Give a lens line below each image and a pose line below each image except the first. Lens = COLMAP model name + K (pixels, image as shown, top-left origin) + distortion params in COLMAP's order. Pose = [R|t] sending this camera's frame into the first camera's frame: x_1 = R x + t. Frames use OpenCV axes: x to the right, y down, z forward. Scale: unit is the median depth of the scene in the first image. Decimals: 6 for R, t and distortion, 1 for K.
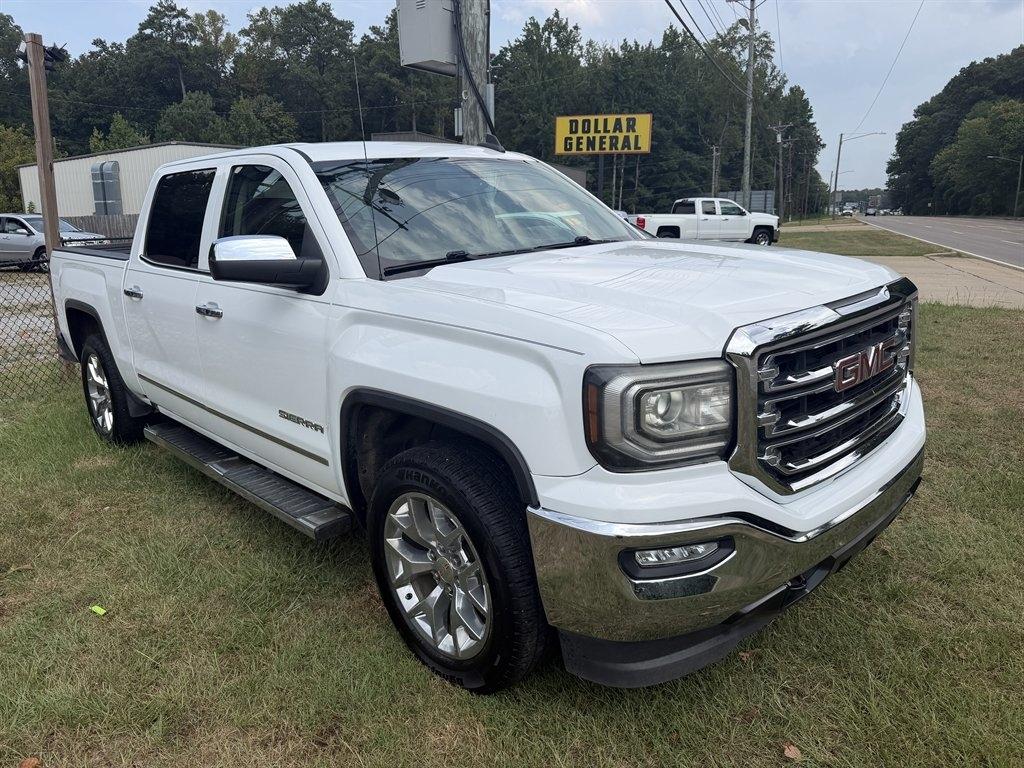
lens RADIAL K [[727.1, 0, 515.5], [0, 727.1, 380.8], [0, 0, 1]] dist [0.003324, -0.010931]
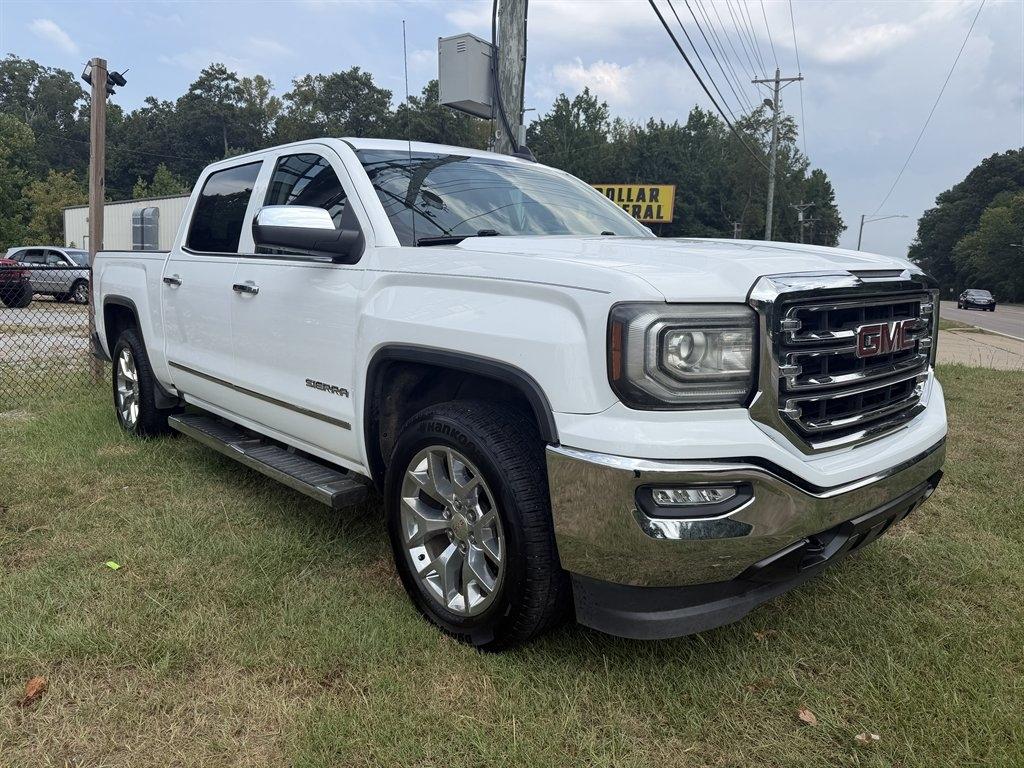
lens RADIAL K [[723.7, 0, 507.4], [0, 723.7, 378.0], [0, 0, 1]] dist [0.022941, -0.035666]
pose [[0.998059, 0.052725, -0.033151, -0.004744], [-0.055491, 0.994490, -0.088937, 0.076922], [0.028279, 0.090604, 0.995485, -0.007888]]
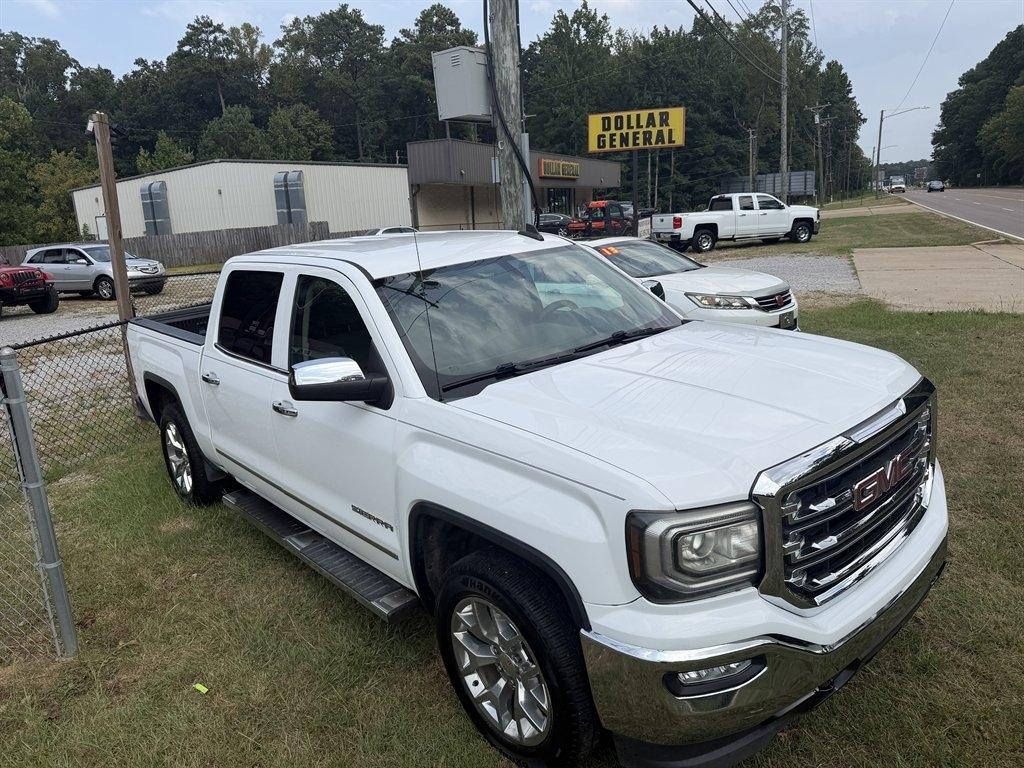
lens RADIAL K [[725.3, 0, 515.8], [0, 725.3, 379.1], [0, 0, 1]] dist [0.002537, -0.009563]
pose [[0.997676, -0.037202, -0.057092, -0.002517], [0.037601, 0.999275, 0.005921, -0.101204], [0.056830, -0.008054, 0.998351, -0.061894]]
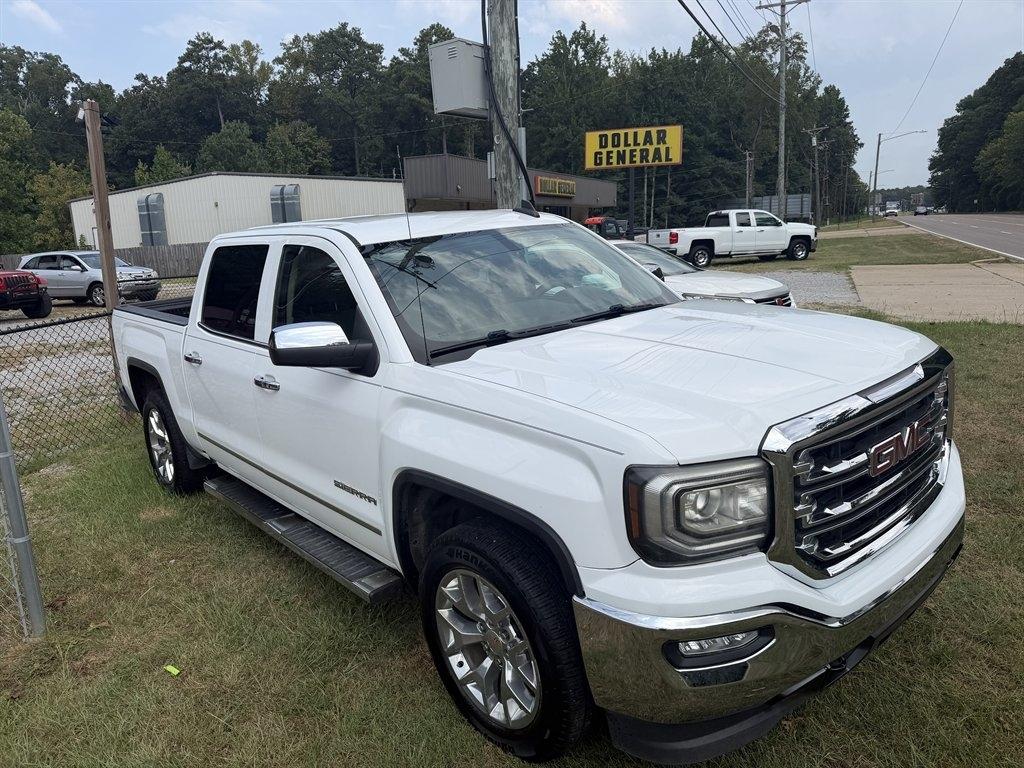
lens RADIAL K [[726.6, 0, 504.1], [0, 726.6, 389.2], [0, 0, 1]] dist [-0.000536, -0.006358]
pose [[0.997735, -0.022554, -0.063379, -0.004695], [0.022159, 0.999731, -0.006919, -0.053865], [0.063518, 0.005499, 0.997966, -0.028295]]
